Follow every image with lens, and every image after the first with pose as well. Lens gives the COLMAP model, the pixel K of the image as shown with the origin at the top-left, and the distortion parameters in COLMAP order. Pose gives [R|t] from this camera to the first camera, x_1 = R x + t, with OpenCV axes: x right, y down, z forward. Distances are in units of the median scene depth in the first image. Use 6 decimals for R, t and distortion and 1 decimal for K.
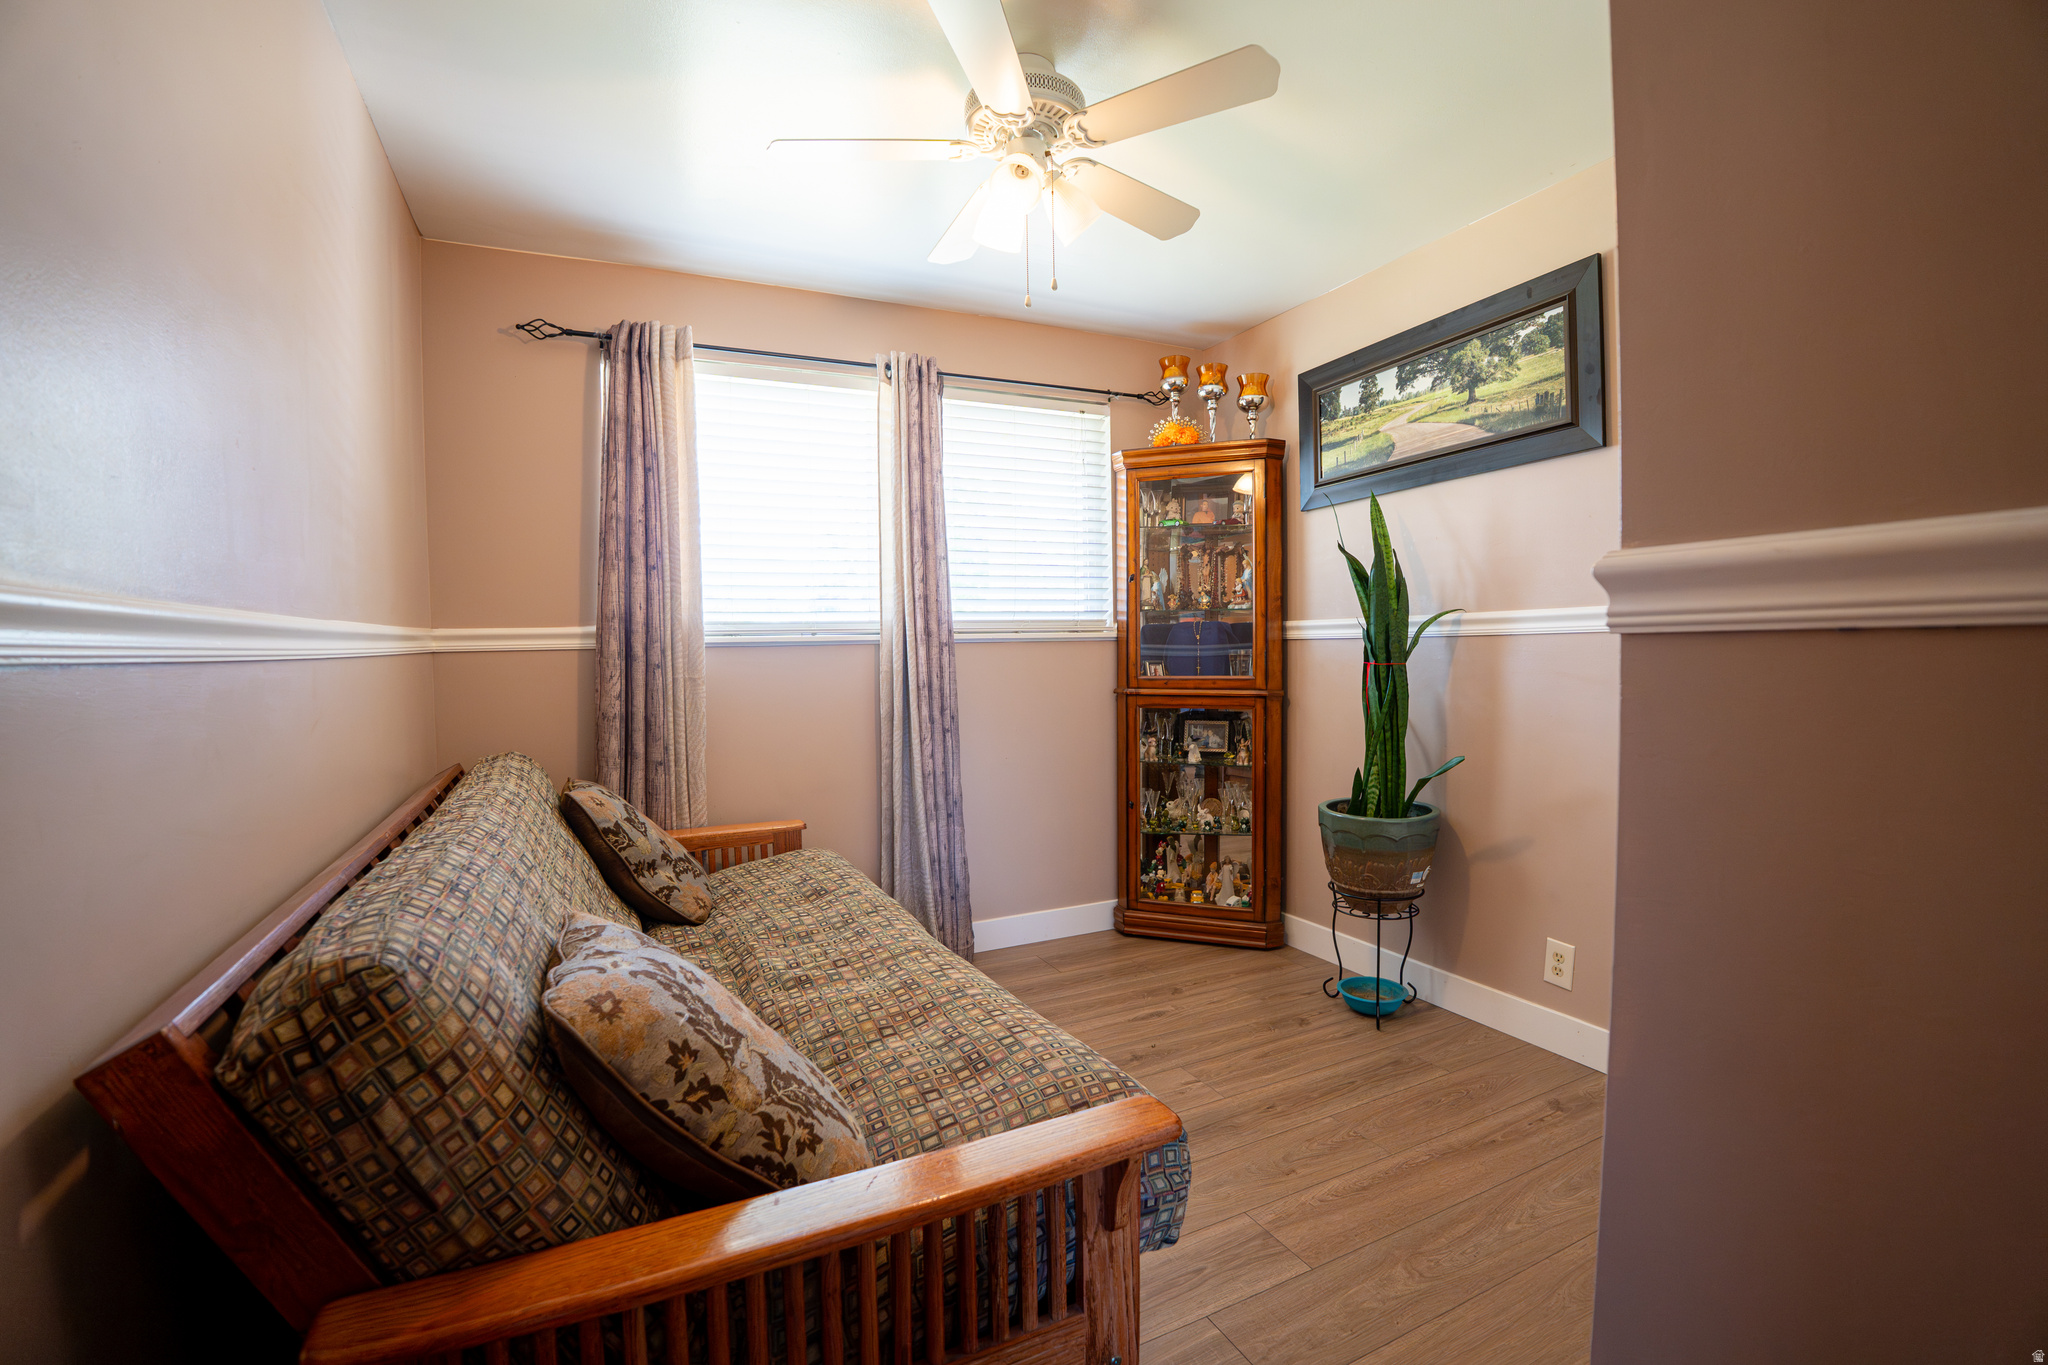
lens RADIAL K [[902.0, 0, 1024.6], [0, 902.0, 685.4], [0, 0, 1]] dist [-0.070046, 0.014321]
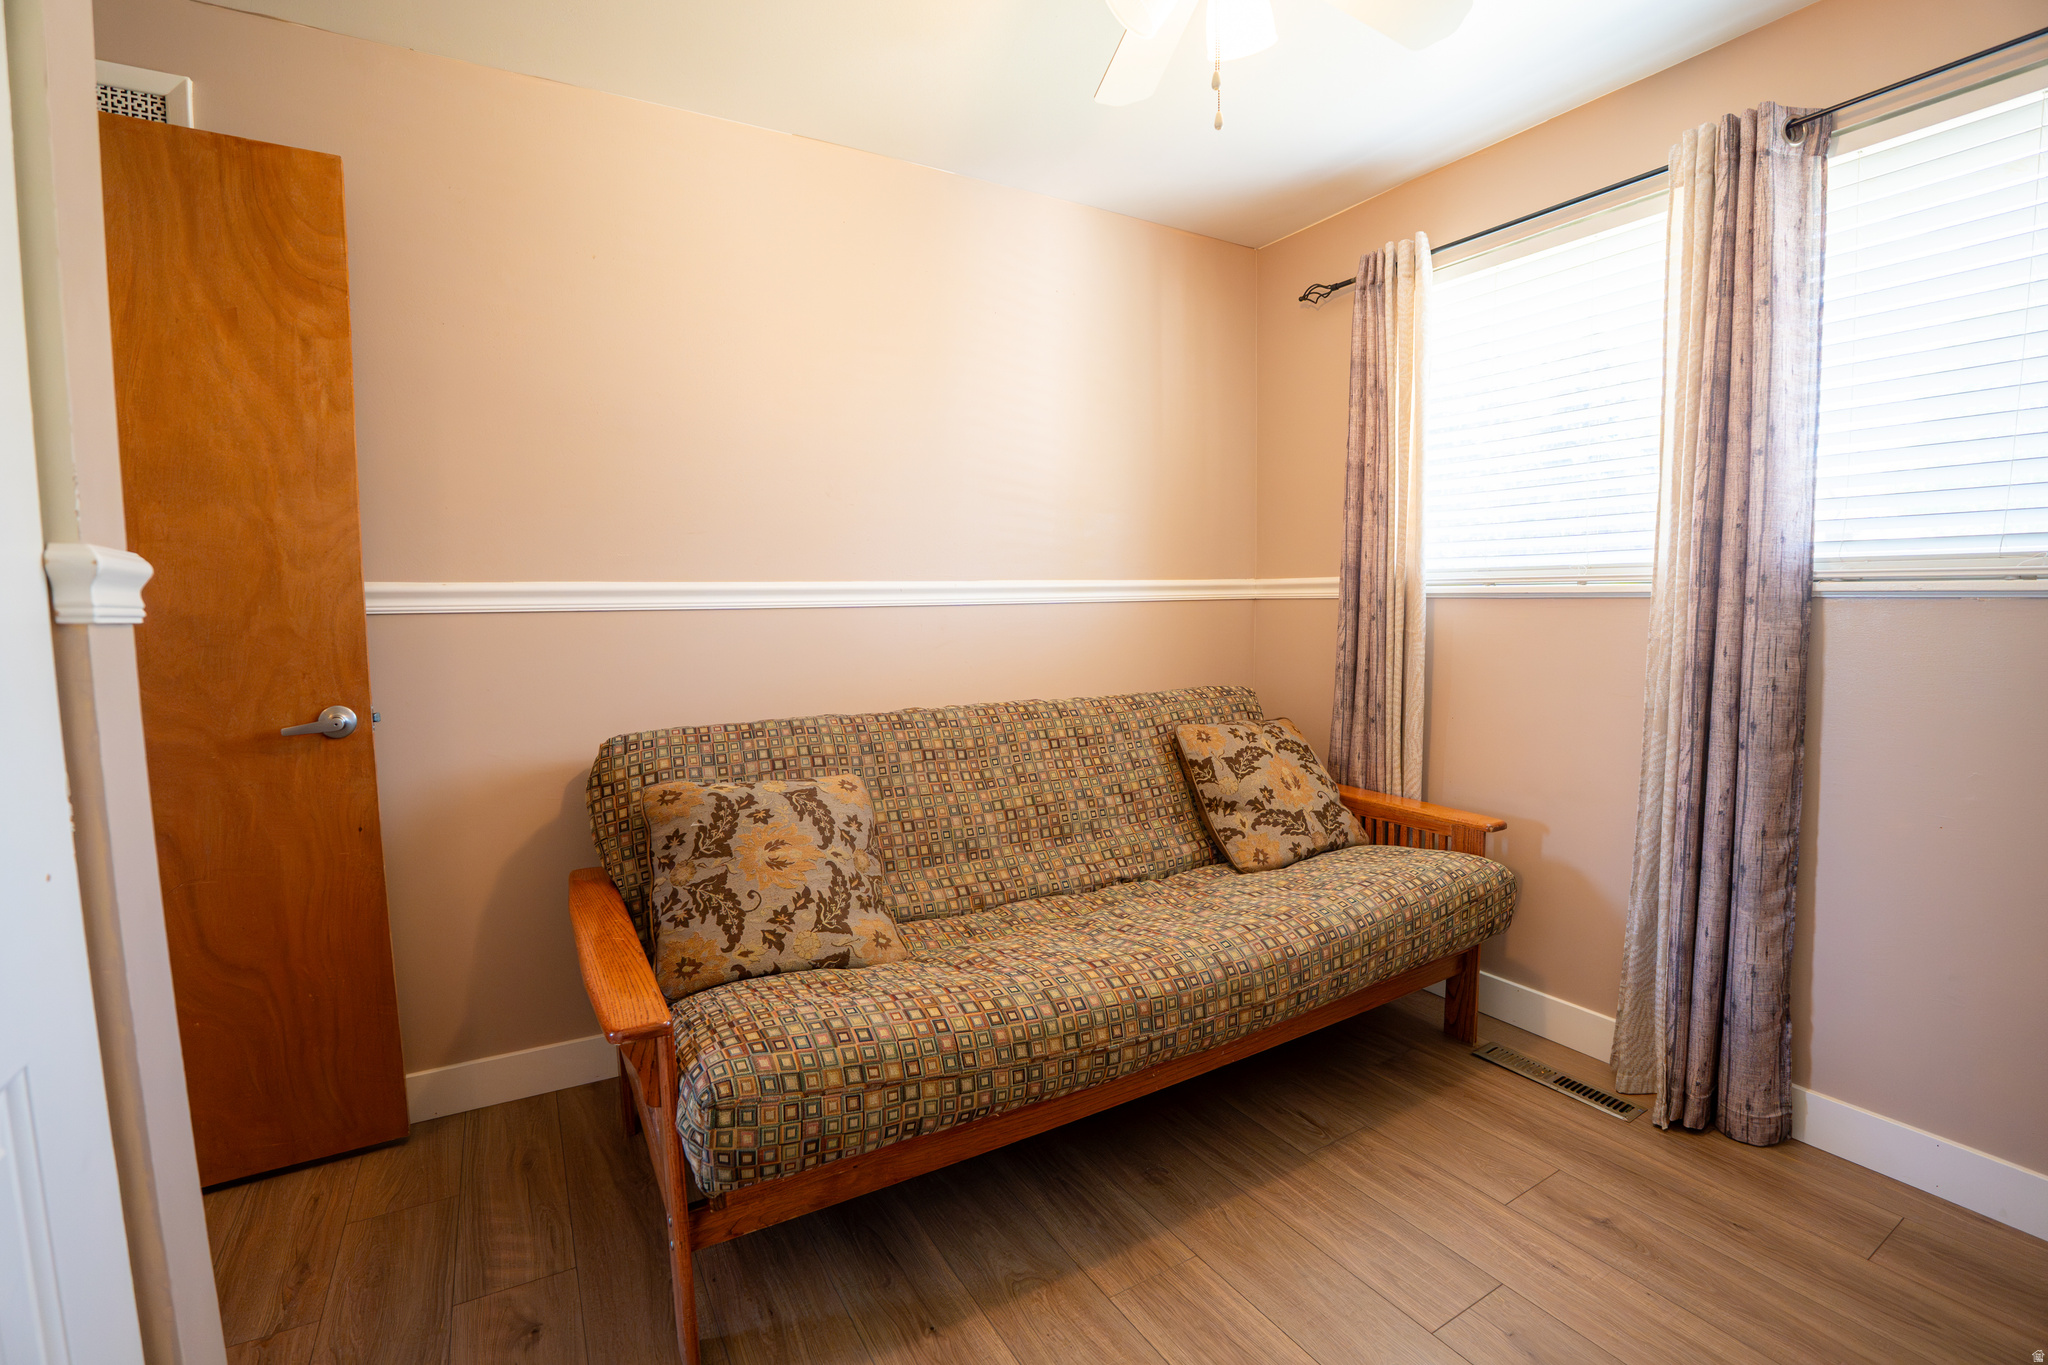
lens RADIAL K [[902.0, 0, 1024.6], [0, 902.0, 685.4], [0, 0, 1]] dist [-0.070046, 0.014321]
pose [[0.070408, 0.111151, -0.991306, 0.522545], [-0.036368, 0.993398, 0.108803, -0.040978], [0.996855, 0.028391, 0.073985, 0.577239]]
